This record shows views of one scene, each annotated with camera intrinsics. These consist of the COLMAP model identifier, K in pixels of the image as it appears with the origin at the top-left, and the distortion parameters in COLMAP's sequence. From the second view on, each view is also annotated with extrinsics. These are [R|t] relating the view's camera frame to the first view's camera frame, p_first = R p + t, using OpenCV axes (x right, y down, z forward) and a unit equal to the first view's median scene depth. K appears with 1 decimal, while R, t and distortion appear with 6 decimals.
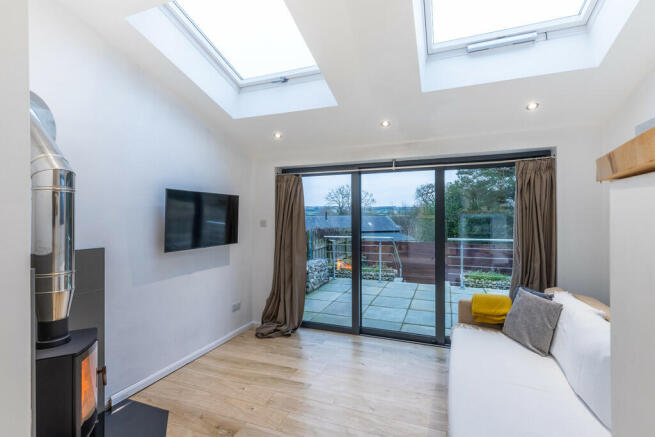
lens RADIAL K [[299.5, 0, 327.5], [0, 299.5, 218.5], [0, 0, 1]] dist [-0.000968, -0.000044]
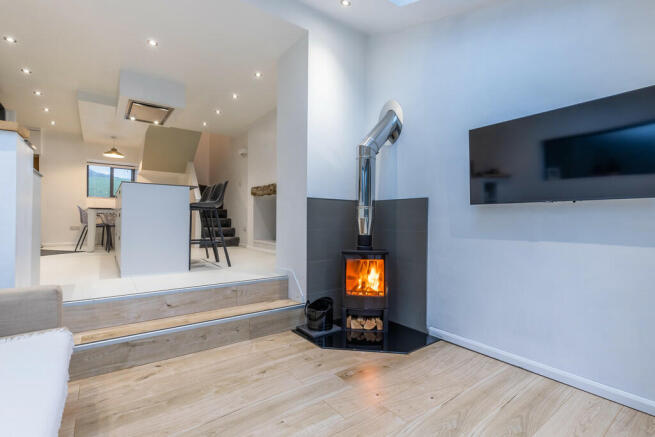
lens RADIAL K [[315.6, 0, 349.2], [0, 315.6, 220.2], [0, 0, 1]] dist [0.001053, 0.000168]
pose [[-0.510332, -0.004638, -0.859965, 0.373103], [-0.005243, 0.999984, -0.002282, 0.144493], [0.859961, 0.003344, -0.510348, 1.032385]]
